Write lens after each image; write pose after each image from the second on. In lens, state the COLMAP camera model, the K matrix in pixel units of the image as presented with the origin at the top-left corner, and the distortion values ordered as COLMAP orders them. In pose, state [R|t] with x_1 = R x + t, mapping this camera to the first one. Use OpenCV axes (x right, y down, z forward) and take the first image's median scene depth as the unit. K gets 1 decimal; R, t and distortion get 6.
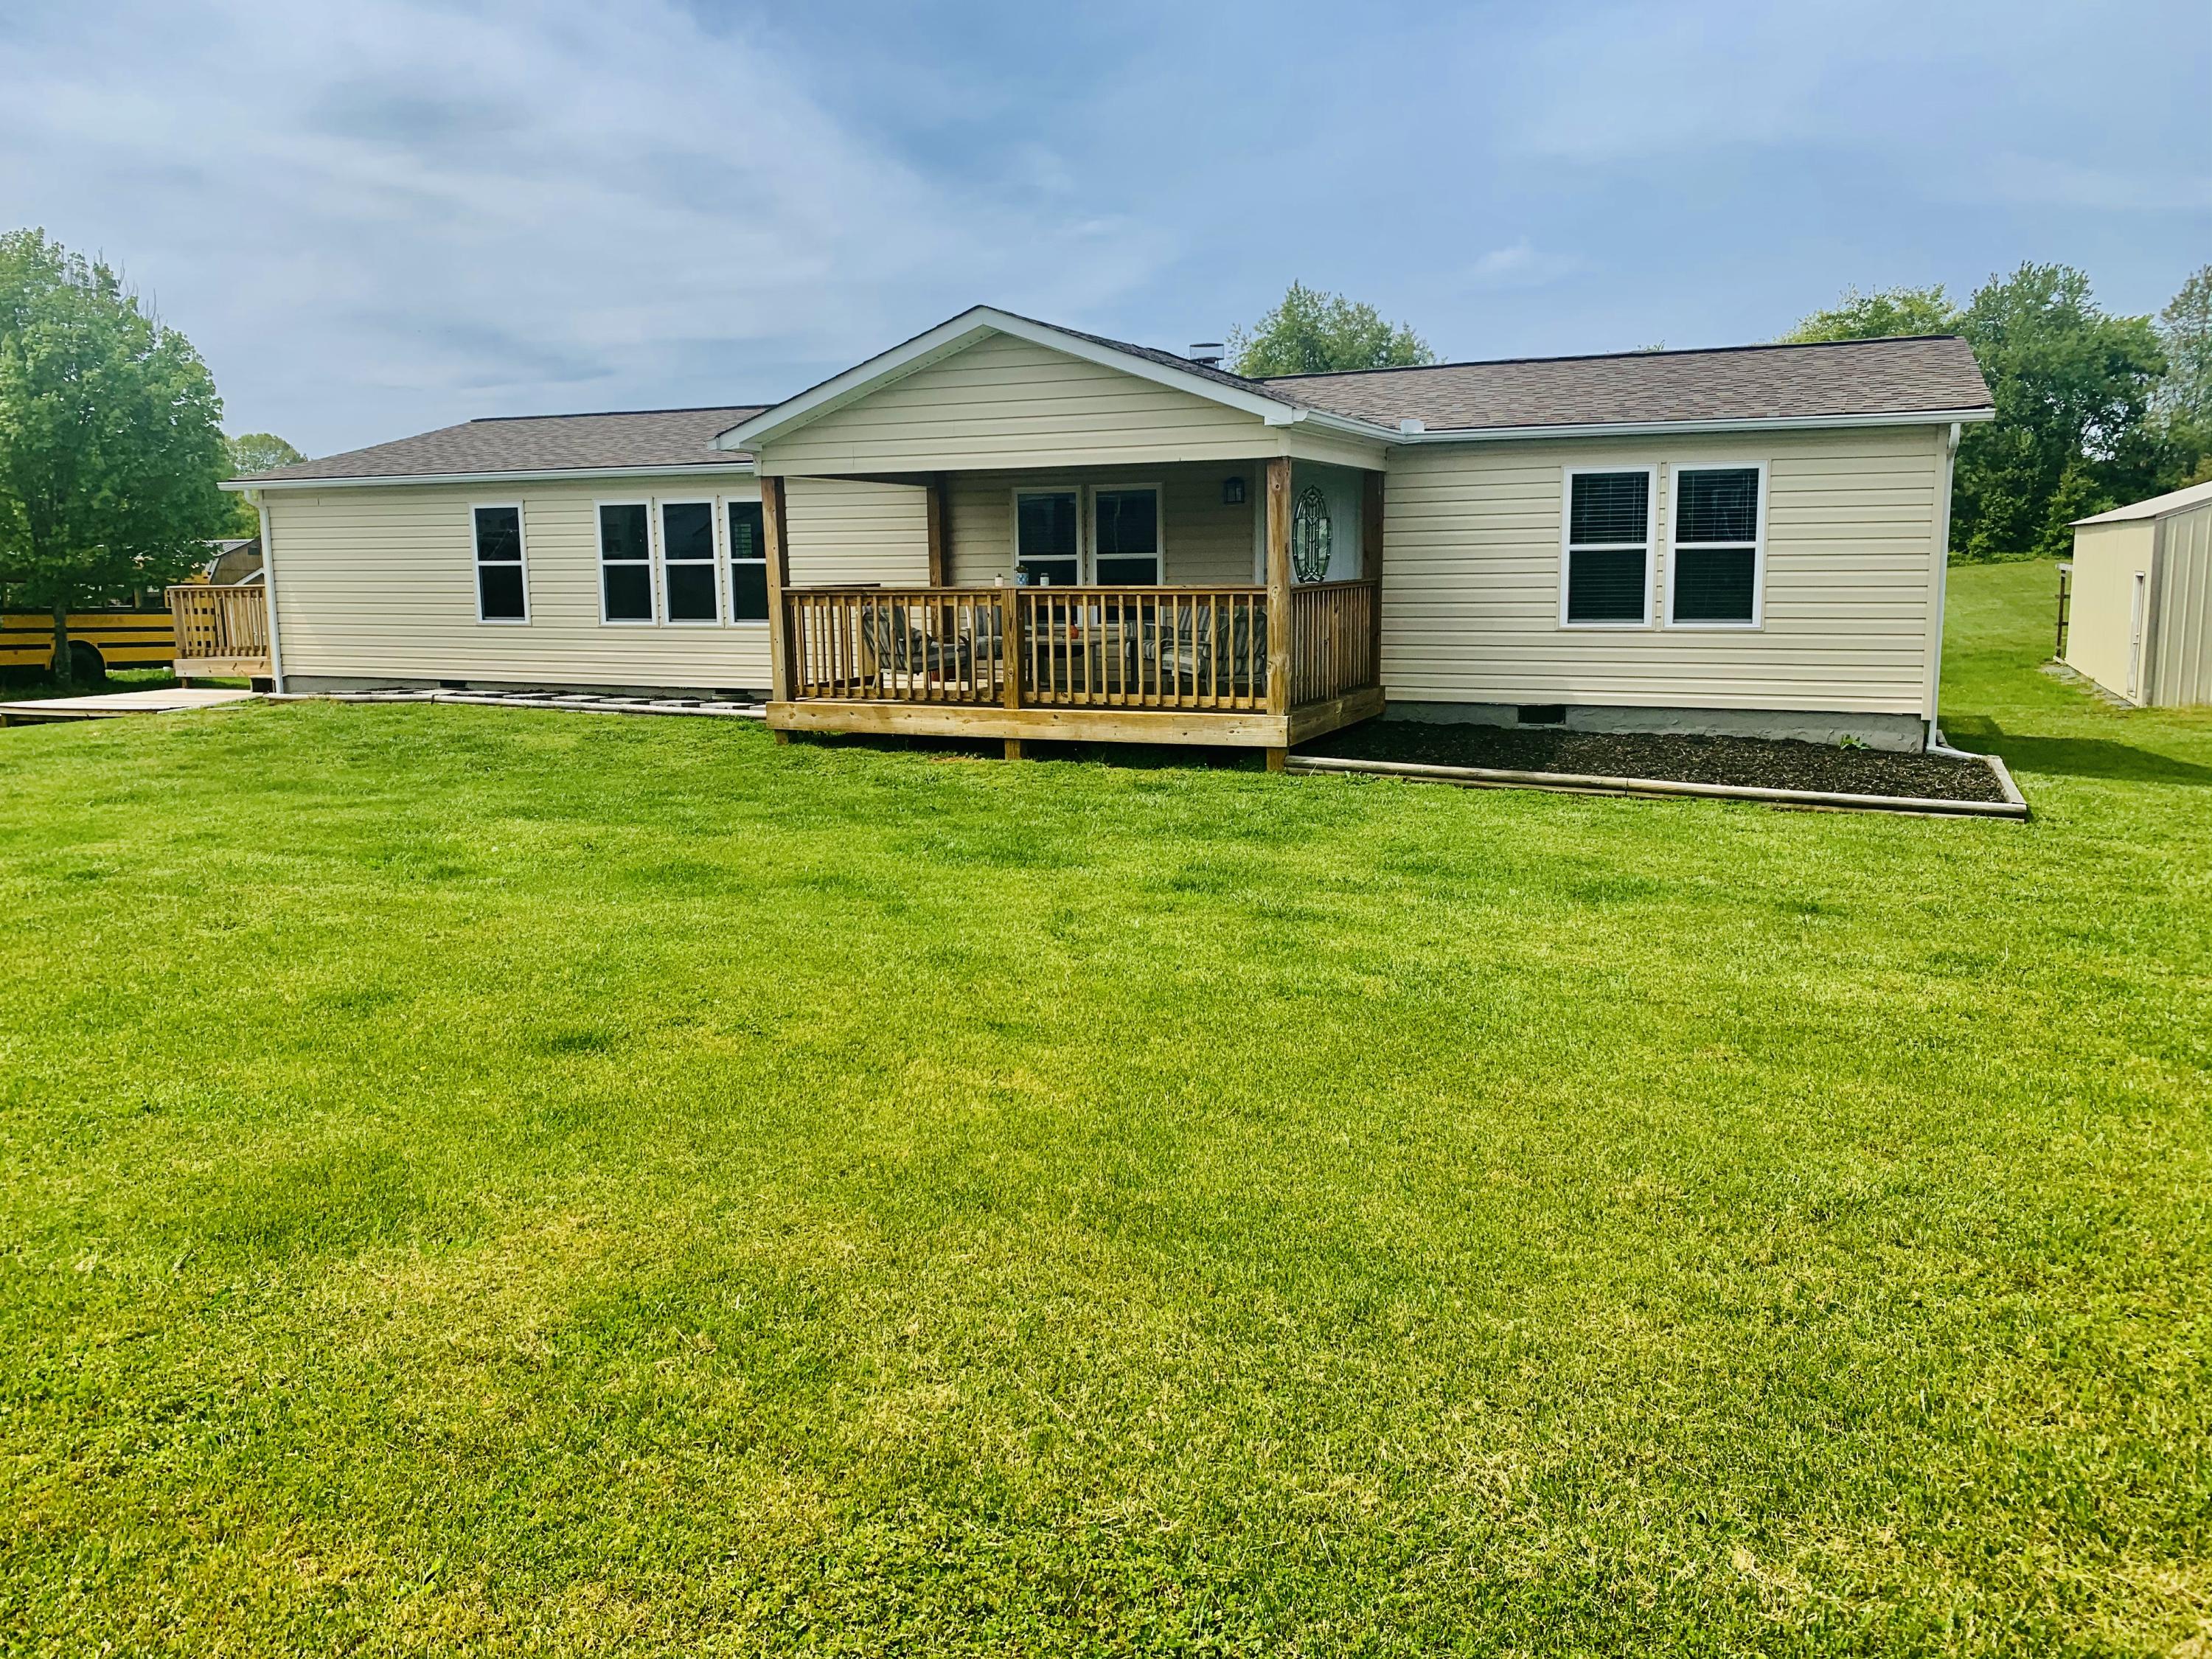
lens RADIAL K [[1681.9, 0, 1096.2], [0, 1681.9, 828.4], [0, 0, 1]] dist [0.020931, -0.031276]
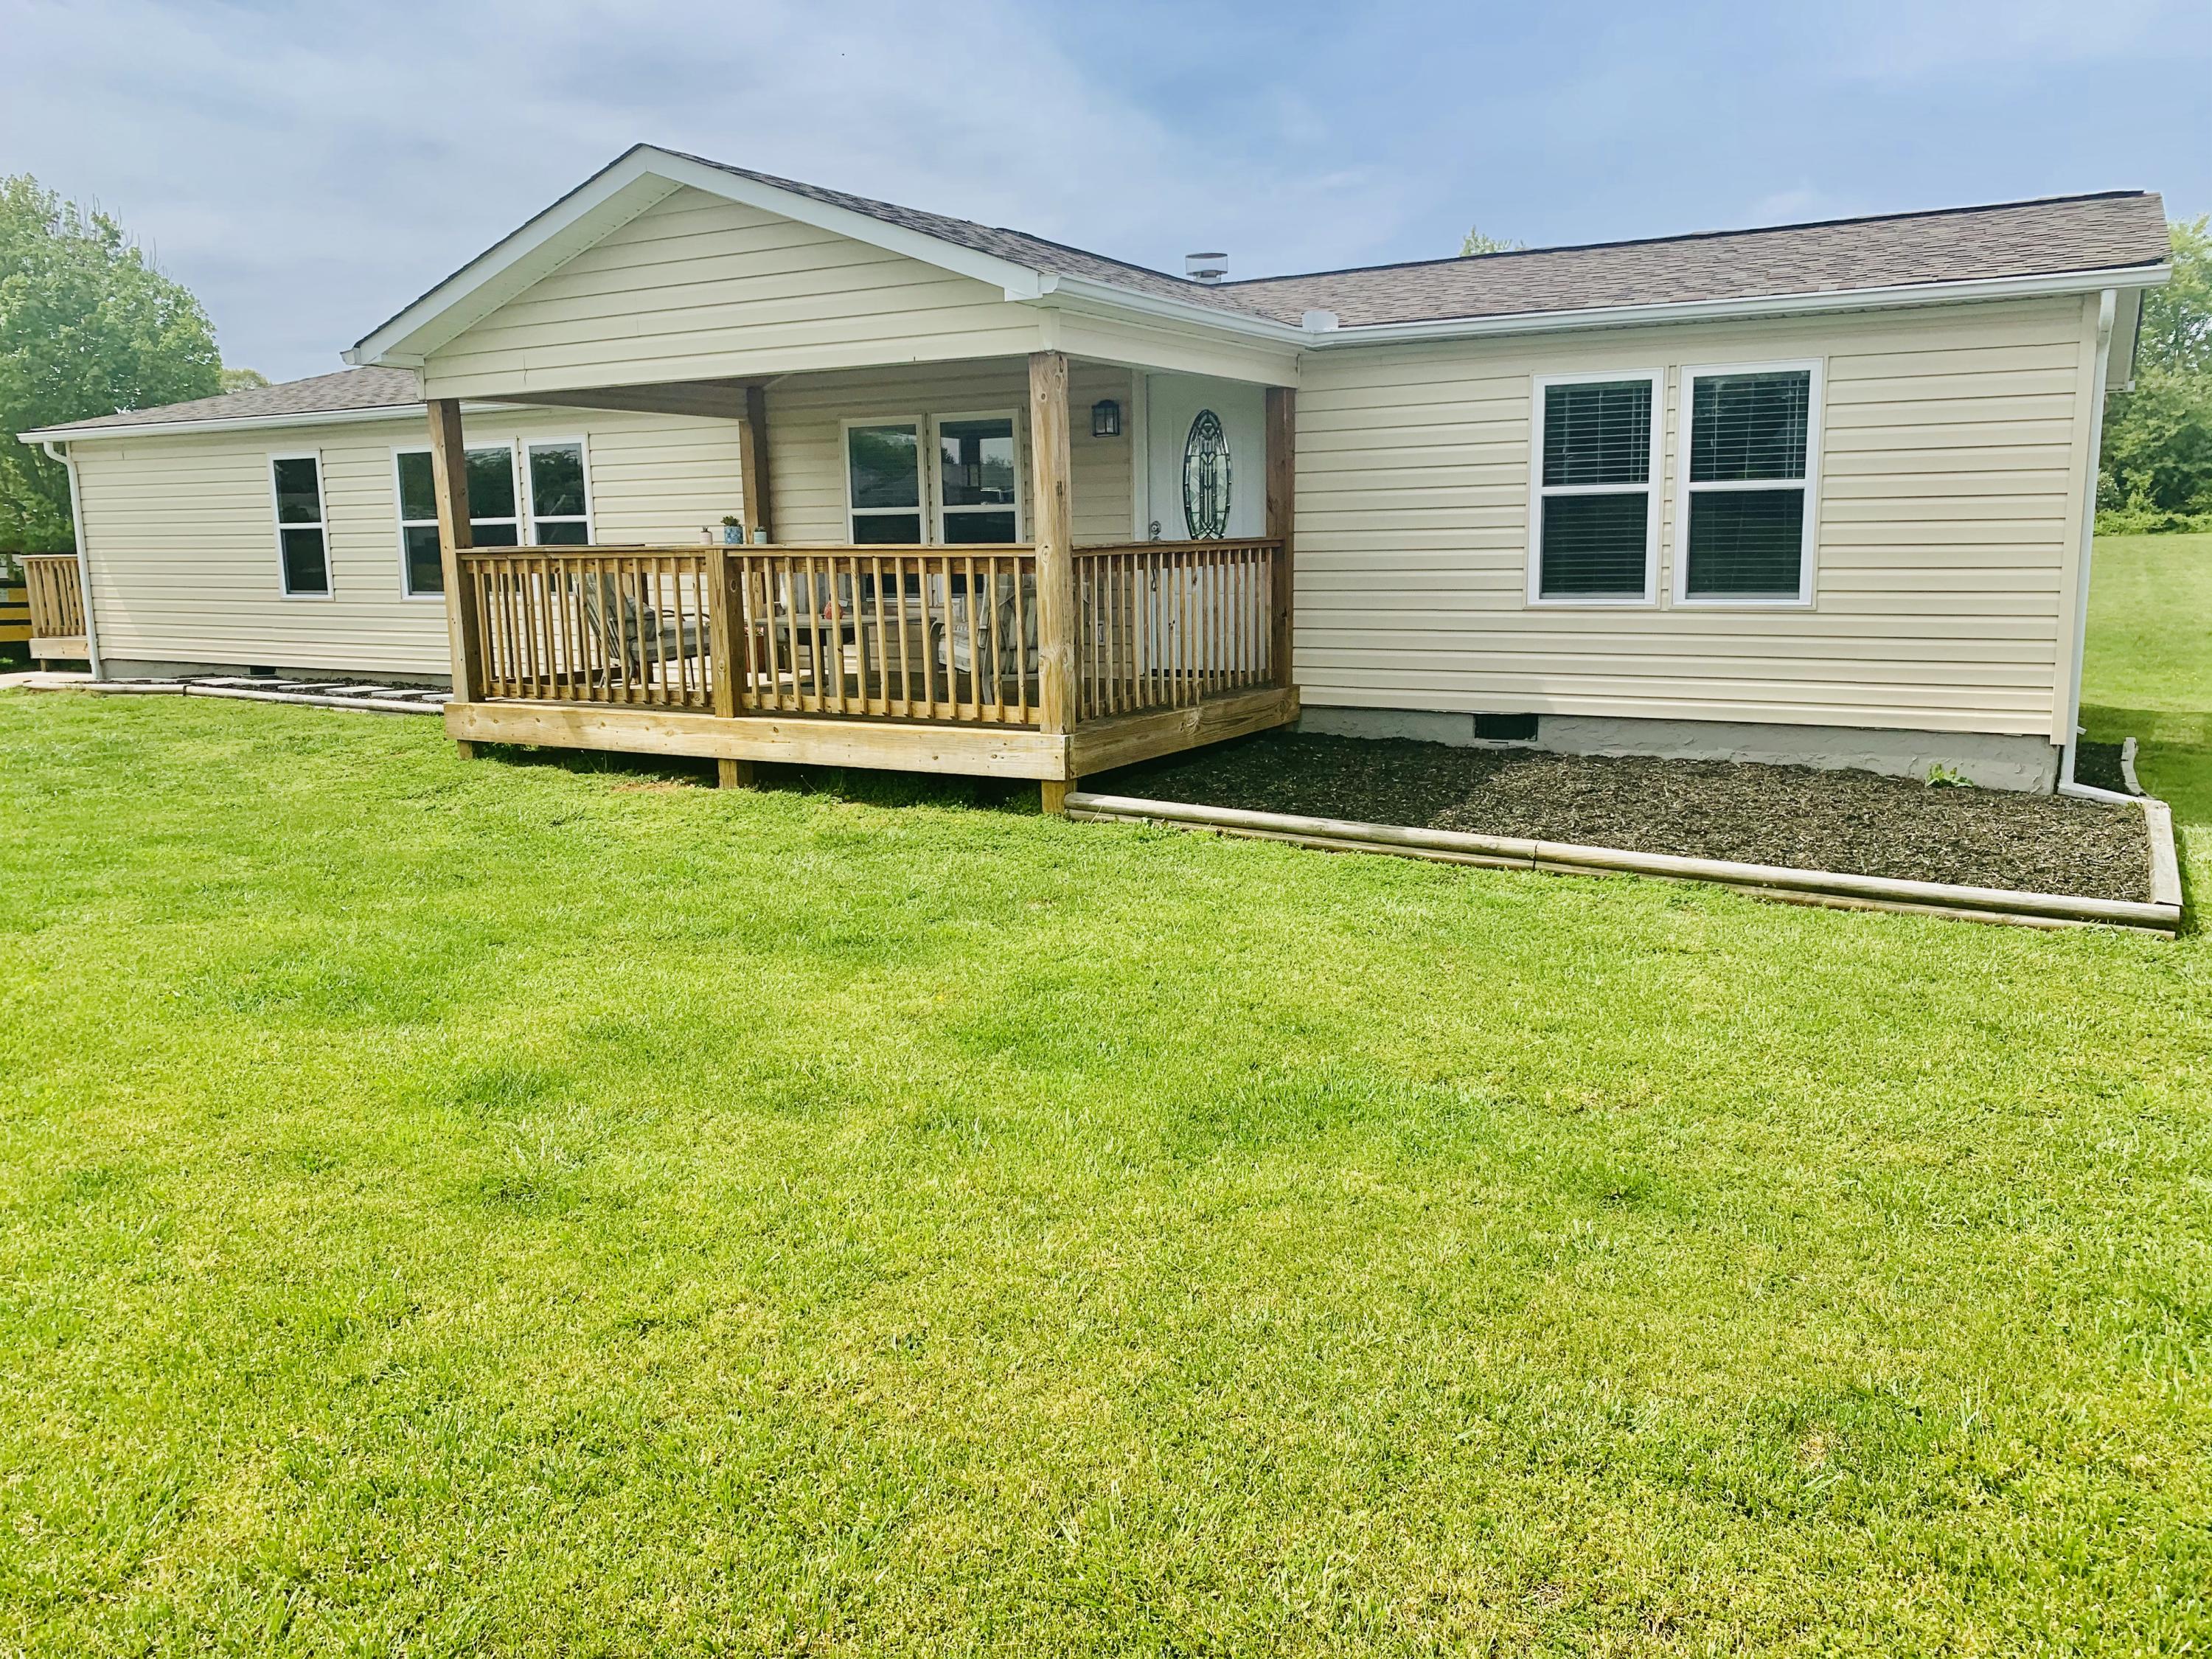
lens RADIAL K [[1681.9, 0, 1125.0], [0, 1681.9, 833.1], [0, 0, 1]] dist [0.020931, -0.031276]
pose [[0.994310, 0.014847, -0.105483, 0.185757], [-0.012899, 0.999734, 0.019122, -0.035347], [0.105739, -0.017652, 0.994237, 0.282250]]
